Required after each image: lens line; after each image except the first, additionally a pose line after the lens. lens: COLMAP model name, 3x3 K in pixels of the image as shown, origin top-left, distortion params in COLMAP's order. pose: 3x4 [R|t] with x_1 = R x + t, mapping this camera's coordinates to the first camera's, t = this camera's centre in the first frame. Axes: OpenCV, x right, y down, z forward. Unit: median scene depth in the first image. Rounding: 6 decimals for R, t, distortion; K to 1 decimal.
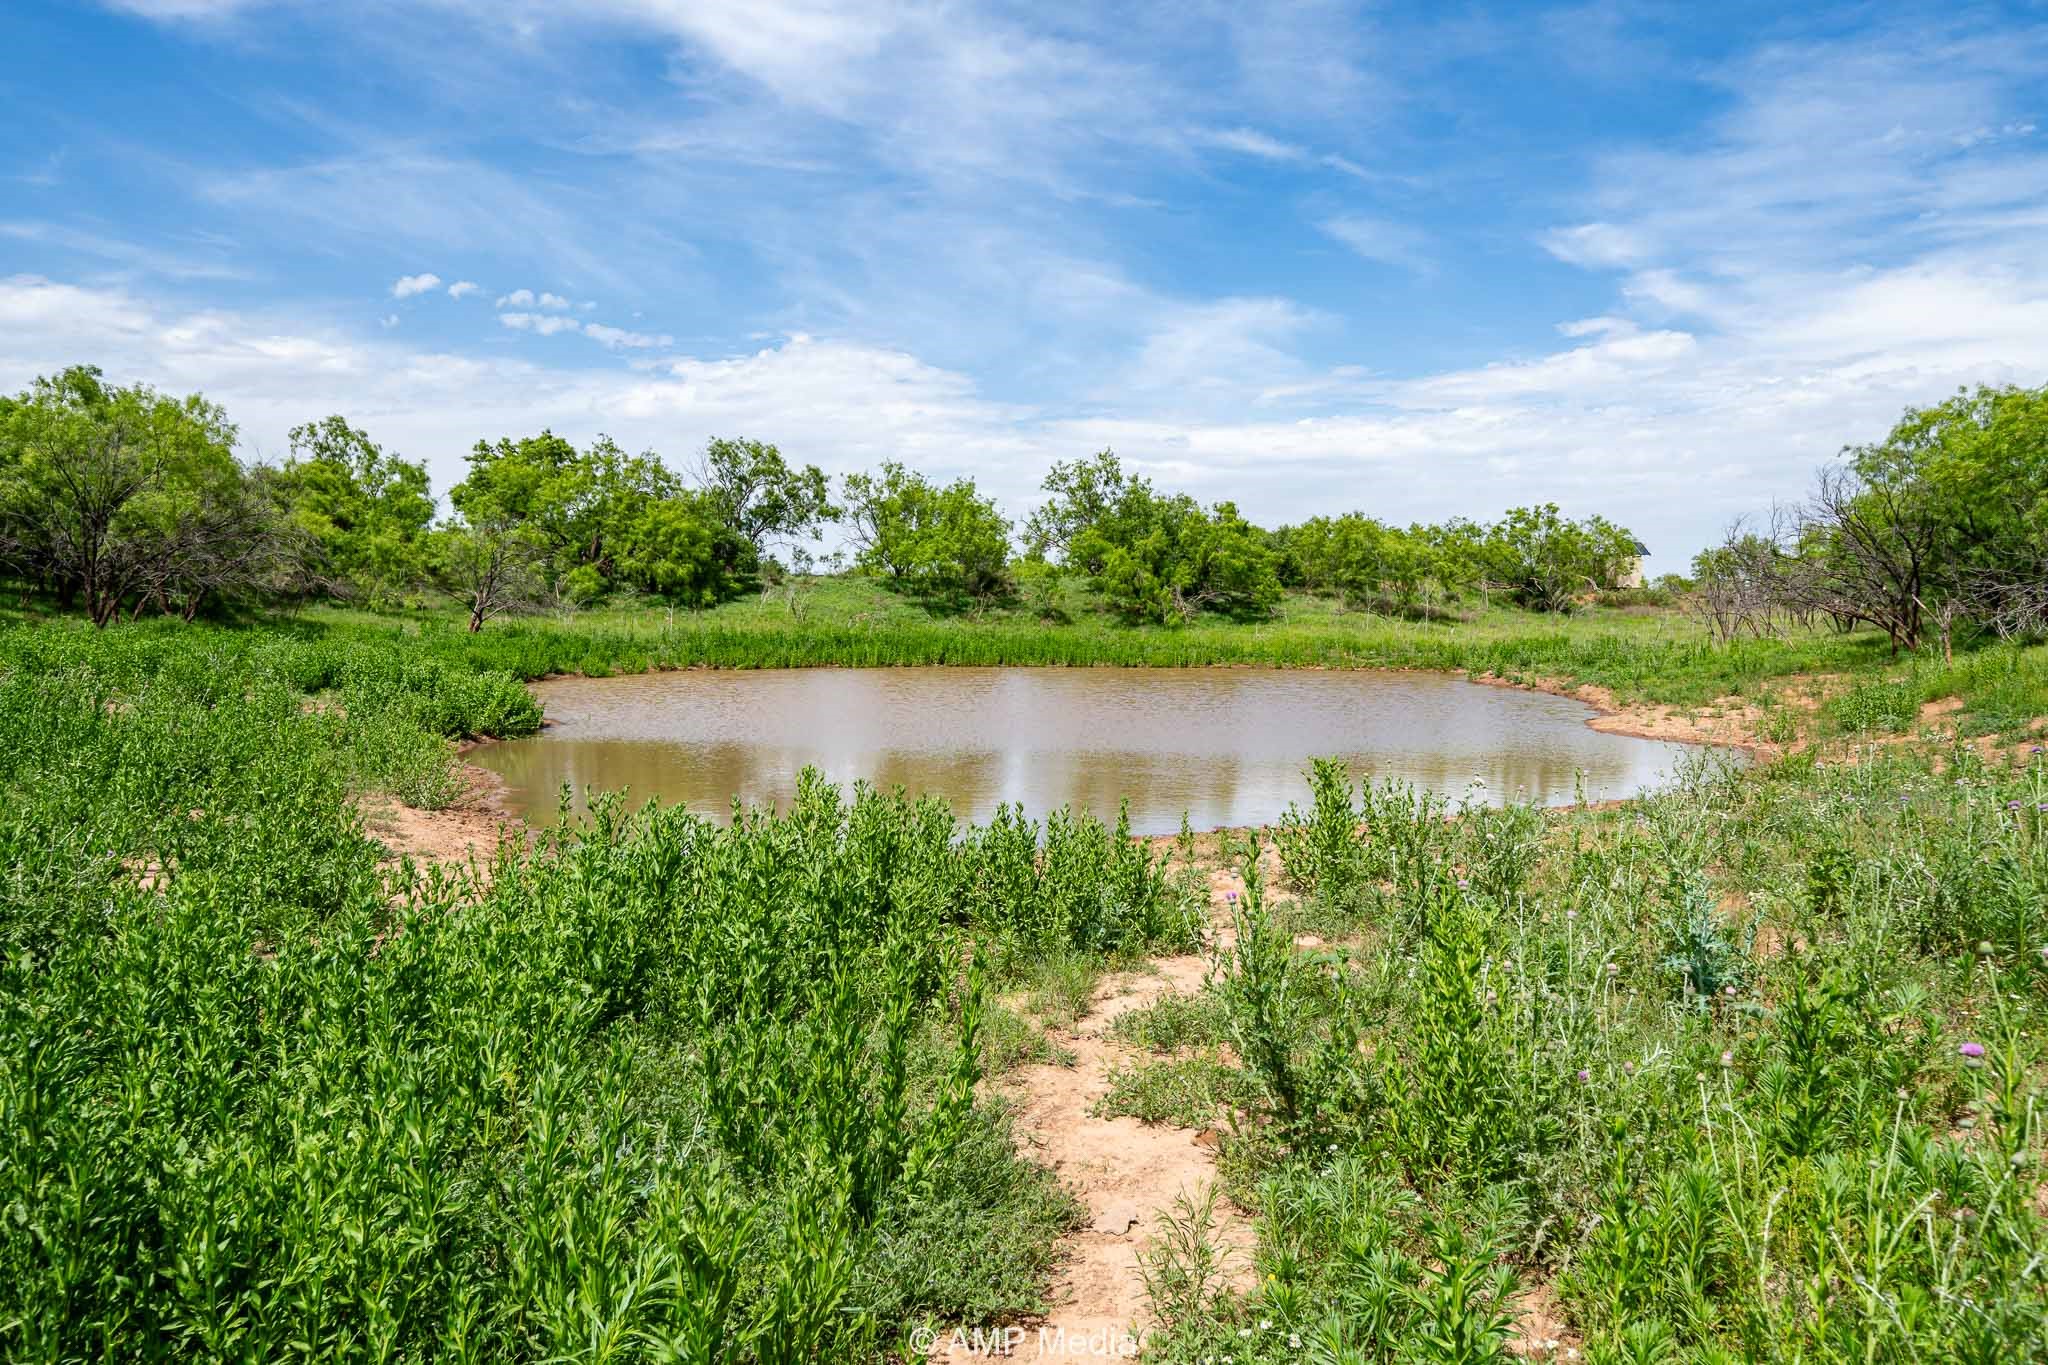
lens RADIAL K [[1469.9, 0, 1021.4], [0, 1469.9, 684.2], [0, 0, 1]] dist [-0.005691, 0.000474]
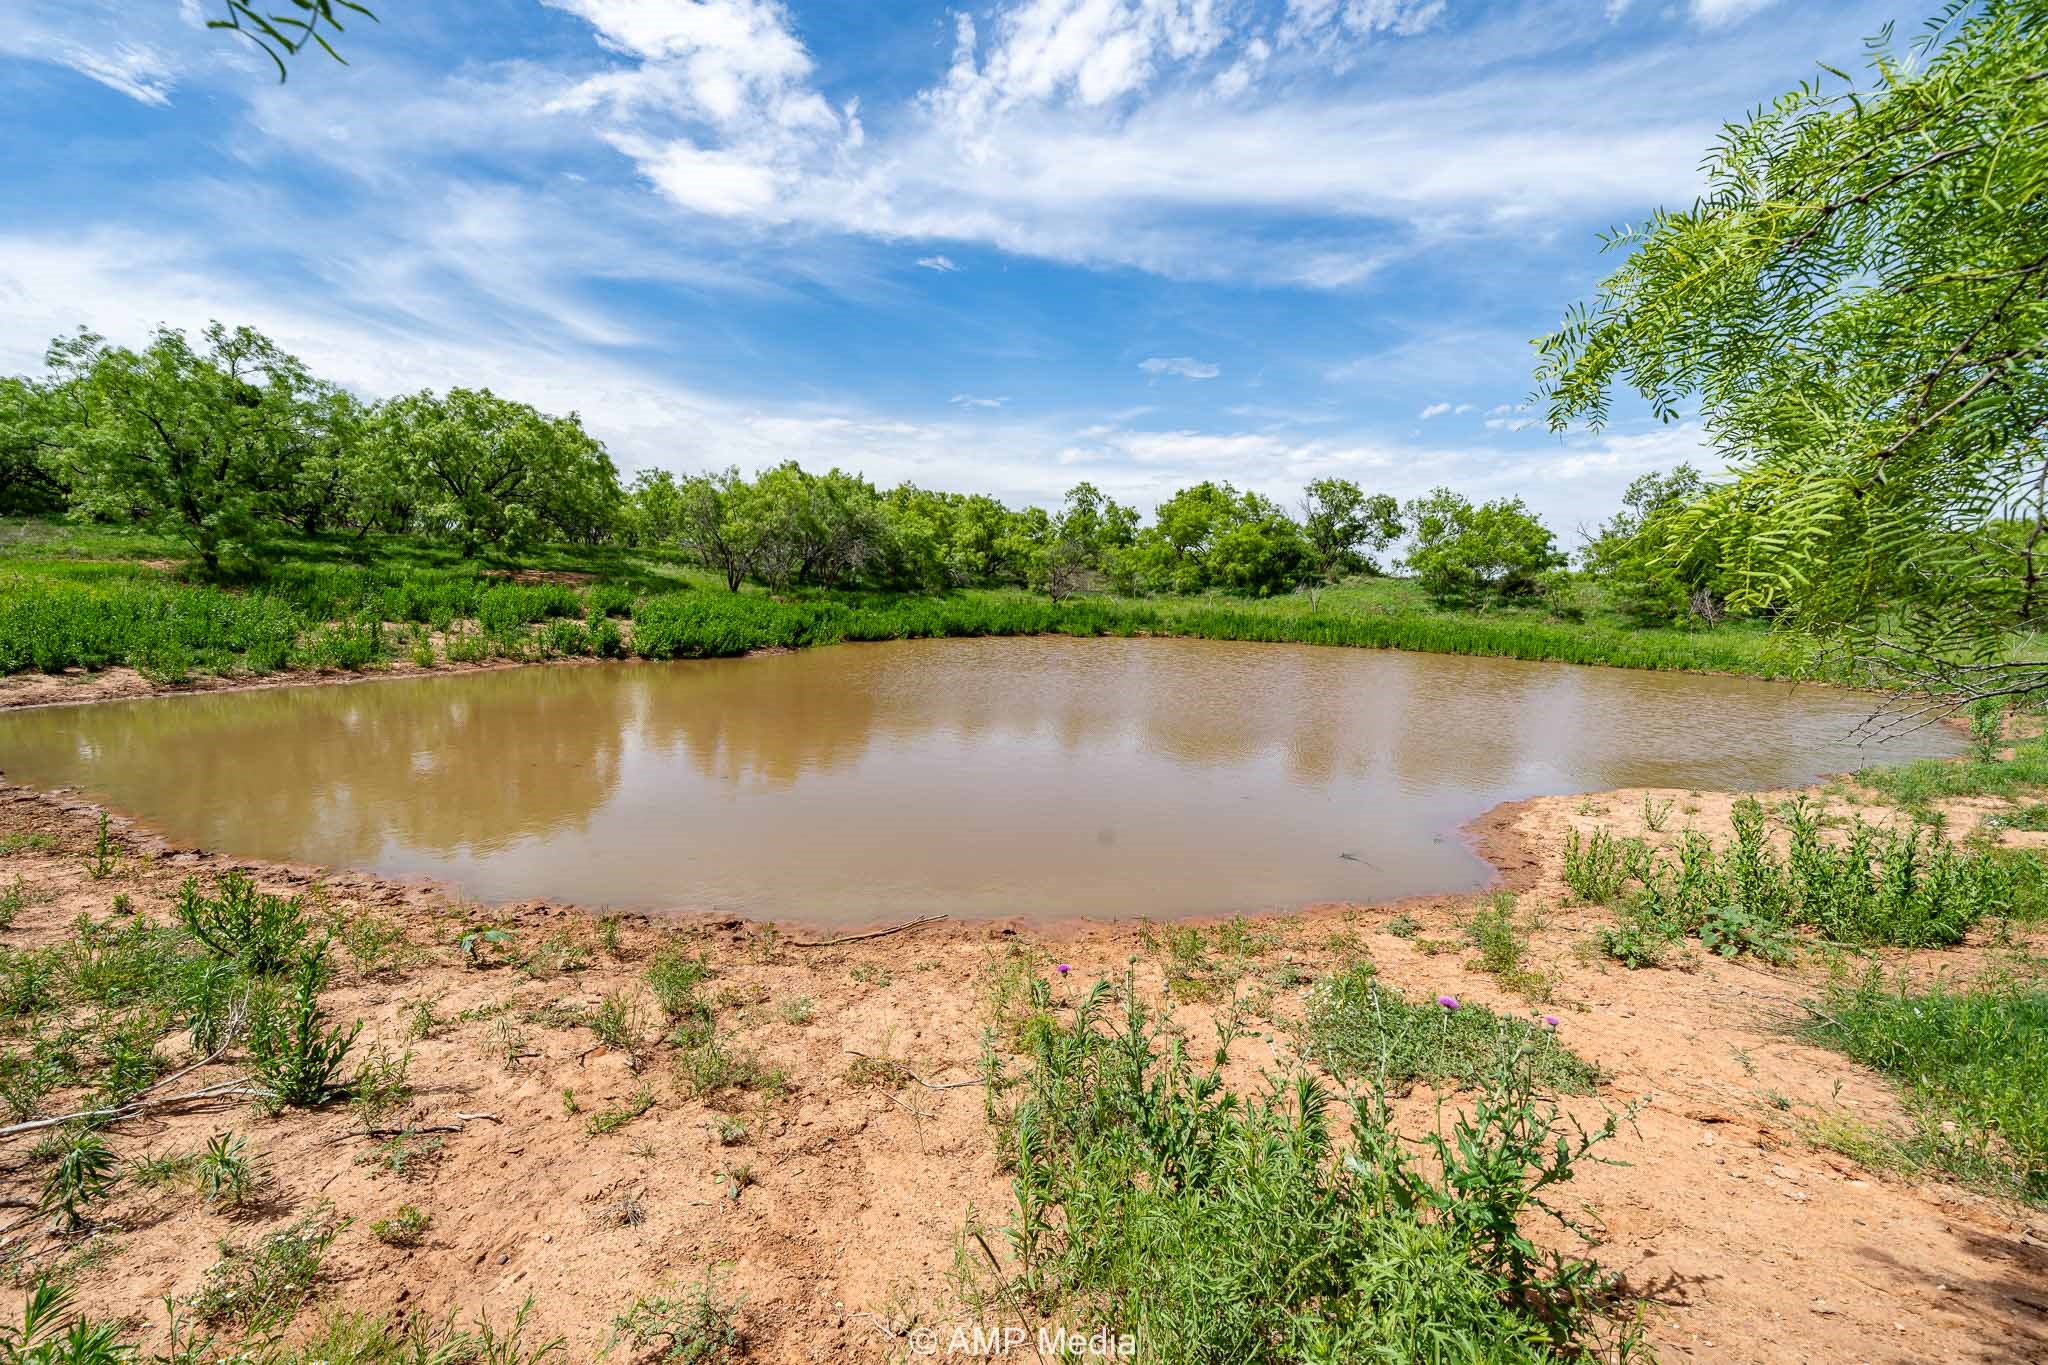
lens RADIAL K [[813.0, 0, 1029.8], [0, 813.0, 696.4], [0, 0, 1]] dist [0.001505, 0.000606]
pose [[0.662498, 0.121325, -0.739173, 0.205294], [-0.072784, 0.992553, 0.097680, -0.014940], [0.745519, -0.010913, 0.666395, 0.259447]]
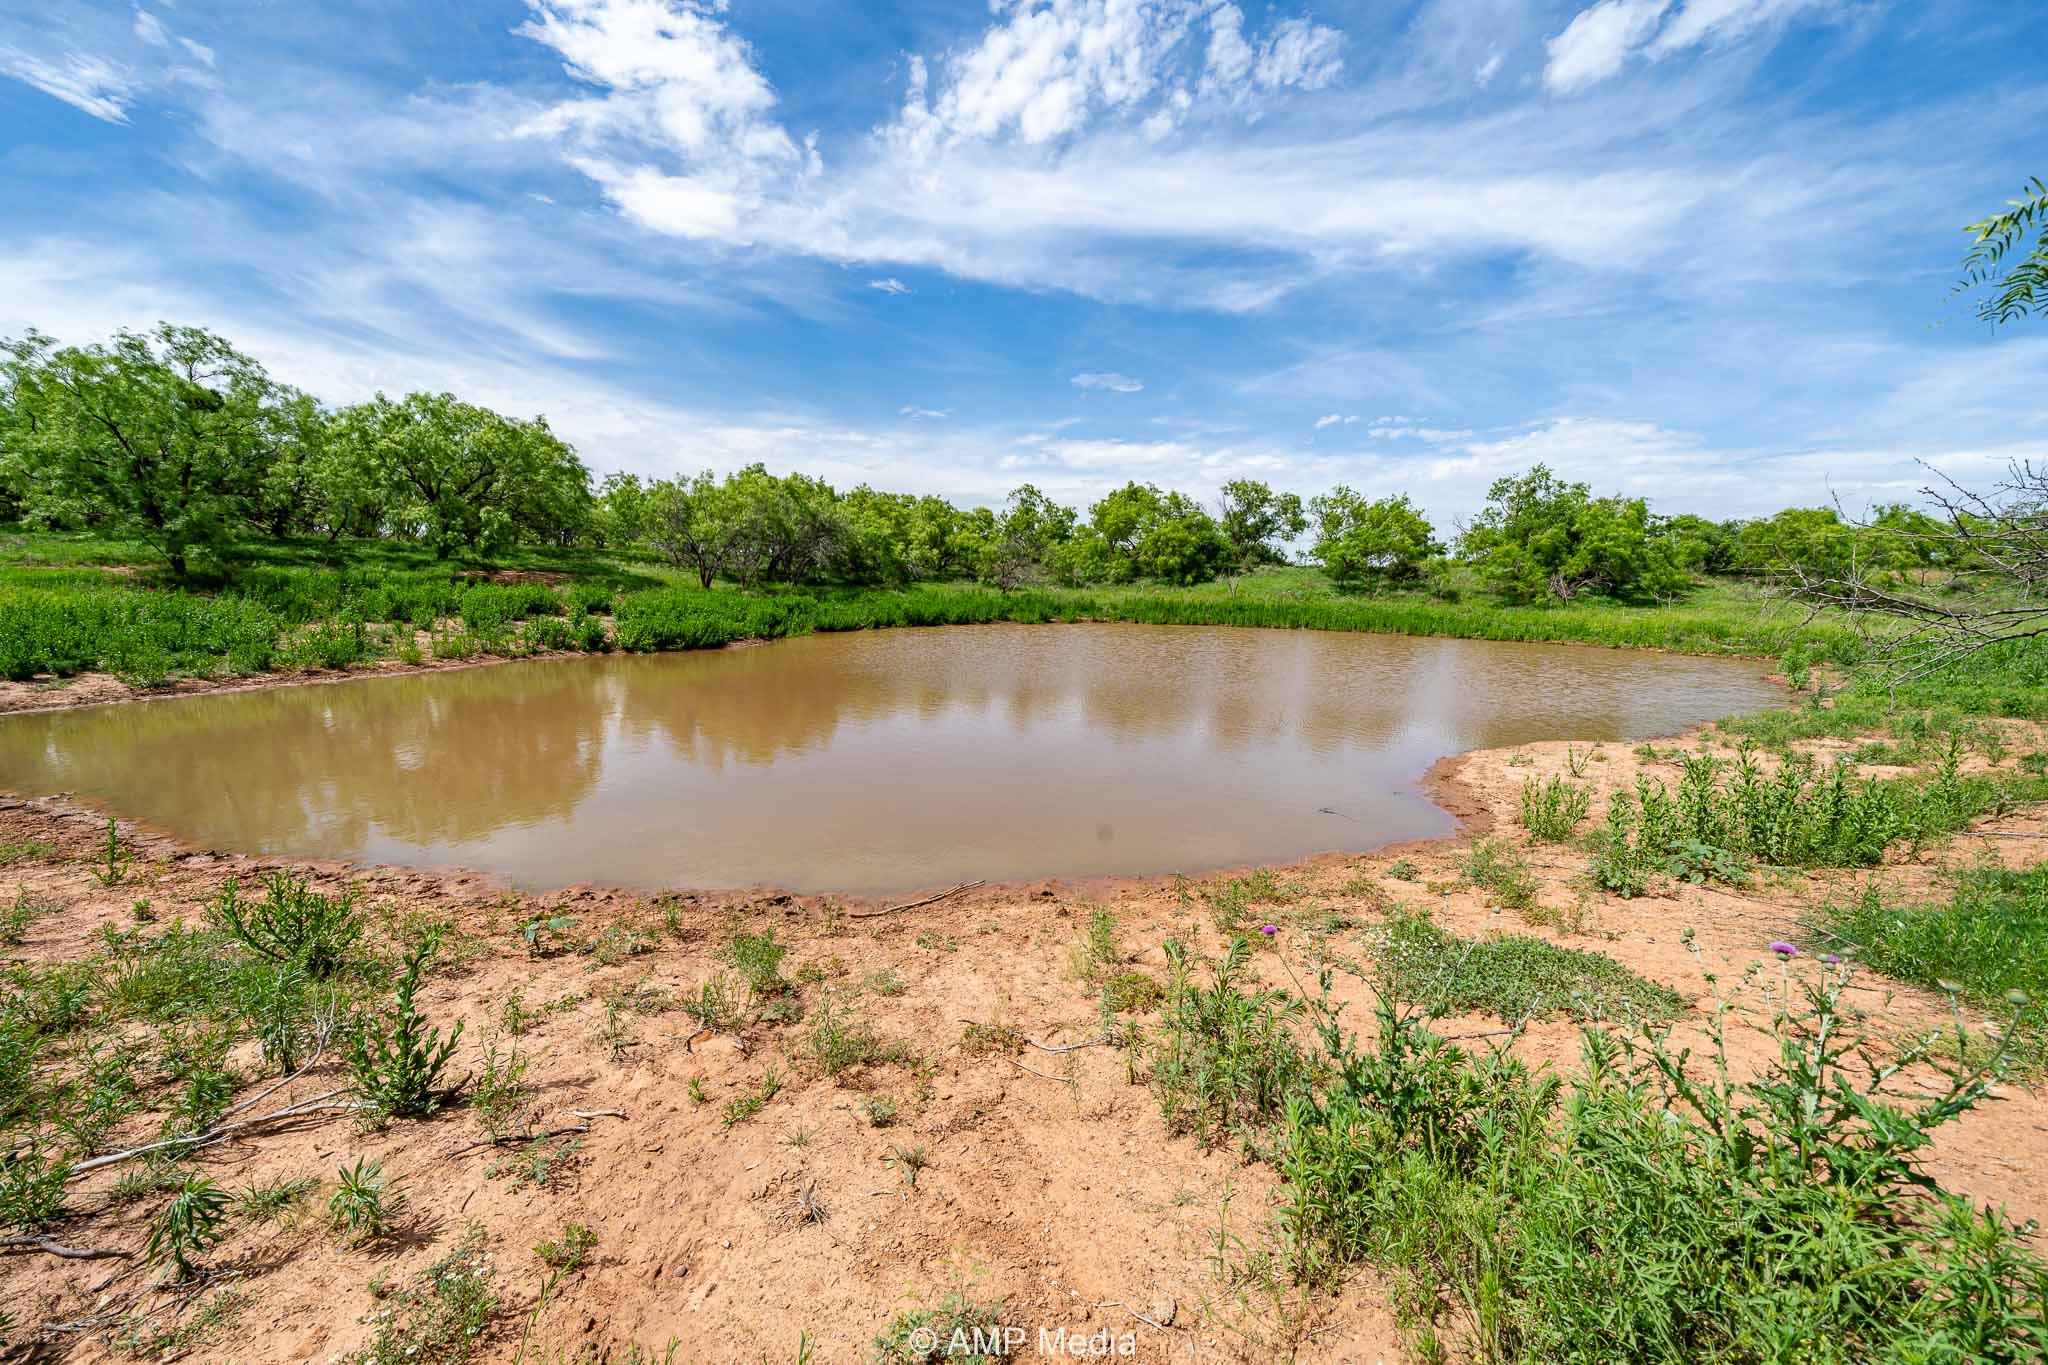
lens RADIAL K [[736.6, 0, 1036.5], [0, 736.6, 670.2], [0, 0, 1]] dist [0.003450, -0.000880]
pose [[0.720899, 0.094531, -0.686563, 0.202084], [-0.052974, 0.995272, 0.081413, -0.014284], [0.691013, -0.022320, 0.722498, 0.257849]]
